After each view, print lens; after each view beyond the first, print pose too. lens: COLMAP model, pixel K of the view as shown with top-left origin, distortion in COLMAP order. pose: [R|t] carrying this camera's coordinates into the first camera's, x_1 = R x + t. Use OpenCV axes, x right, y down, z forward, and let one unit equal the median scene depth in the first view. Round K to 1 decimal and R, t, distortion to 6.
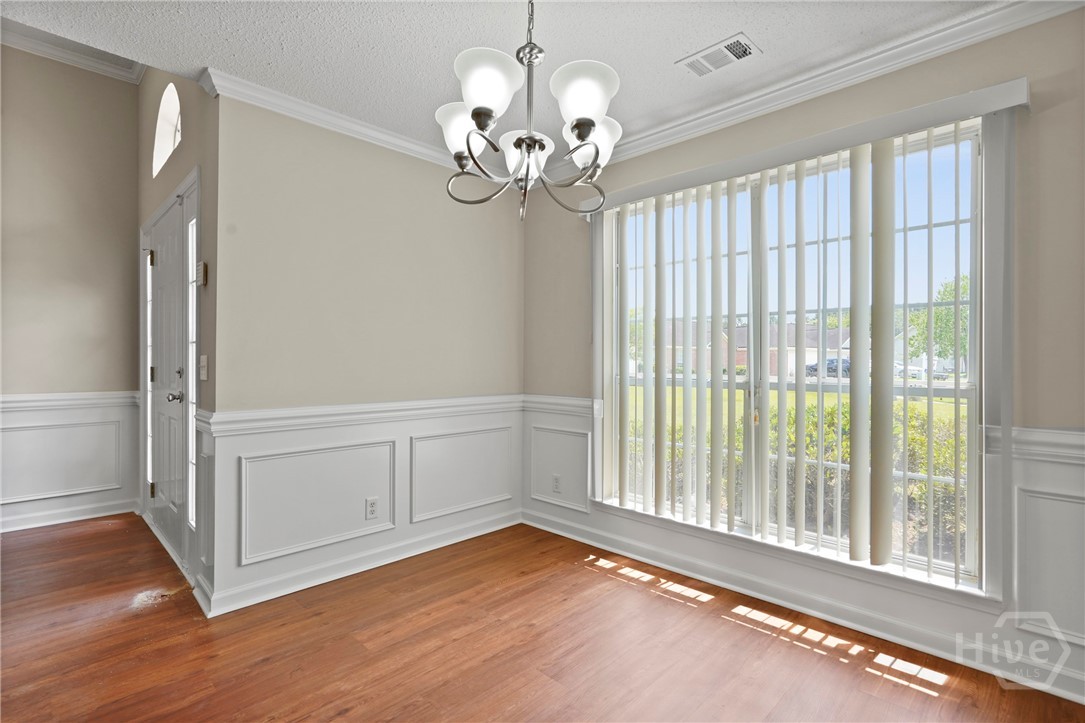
lens RADIAL K [[516.0, 0, 522.6], [0, 516.0, 357.9], [0, 0, 1]] dist [0.004208, 0.001144]
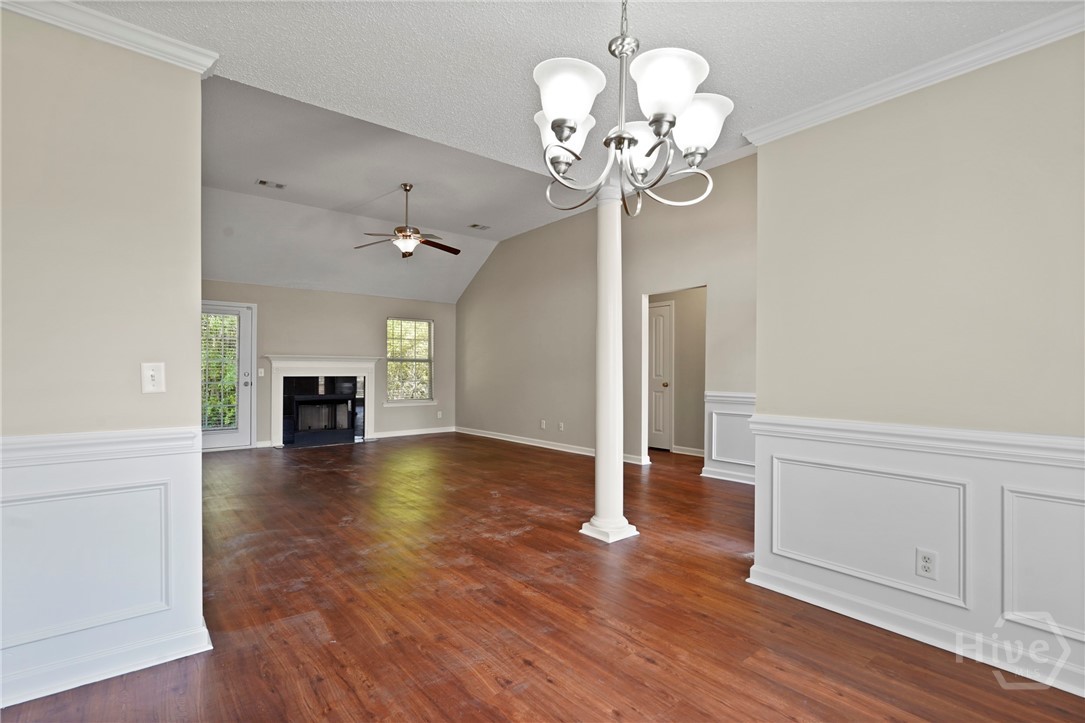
lens RADIAL K [[522.6, 0, 551.3], [0, 522.6, 365.8], [0, 0, 1]] dist [-0.001769, 0.000496]
pose [[-0.086654, -0.010419, -0.996184, 0.624786], [0.002692, 0.999939, -0.010693, 0.007253], [0.996235, -0.003609, -0.086620, 0.615433]]
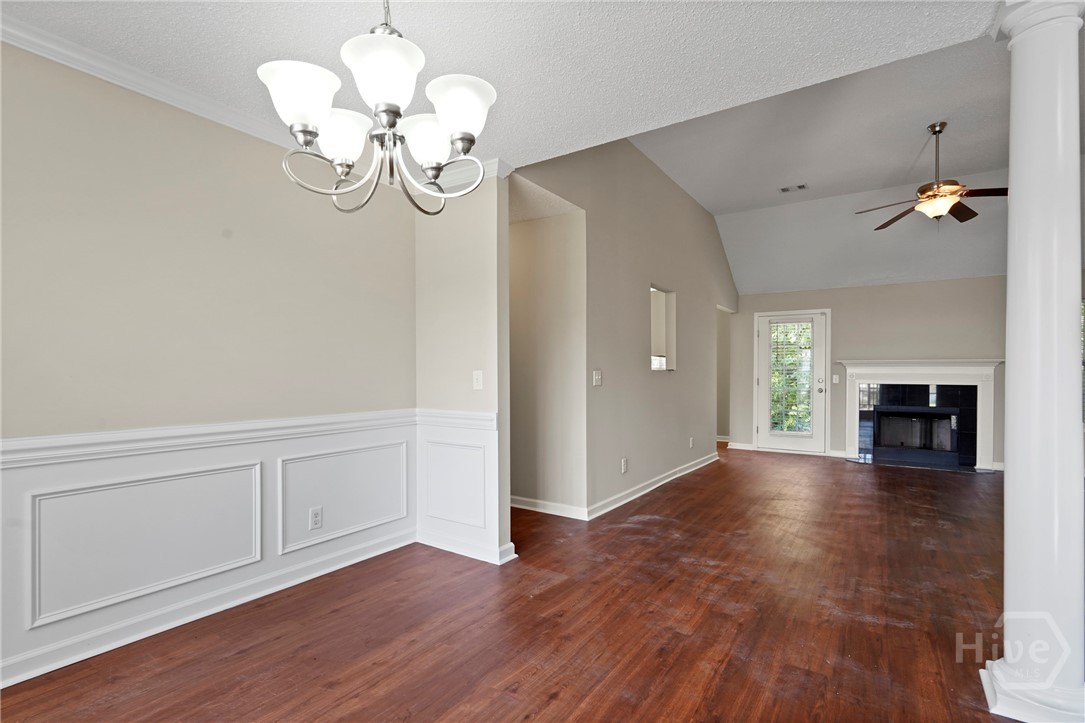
lens RADIAL K [[521.3, 0, 522.8], [0, 521.3, 374.7], [0, 0, 1]] dist [-0.001102, 0.000463]
pose [[-0.983556, -0.004786, -0.180540, -0.031468], [-0.003687, 0.999973, -0.006420, 0.009994], [0.180566, -0.005648, -0.983547, 1.251458]]
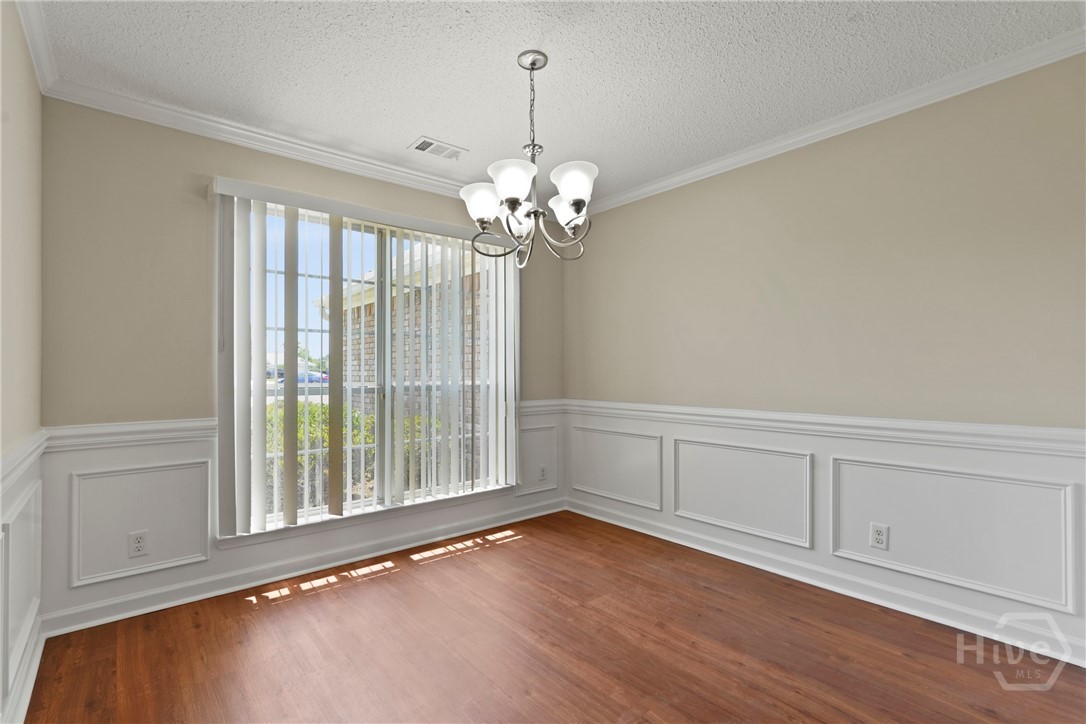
lens RADIAL K [[502.5, 0, 553.0], [0, 502.5, 368.9], [0, 0, 1]] dist [-0.001087, 0.000314]
pose [[0.071221, 0.002629, 0.997457, -0.838544], [-0.000927, 0.999996, -0.002569, 0.004296], [-0.997460, -0.000742, 0.071223, 0.548309]]
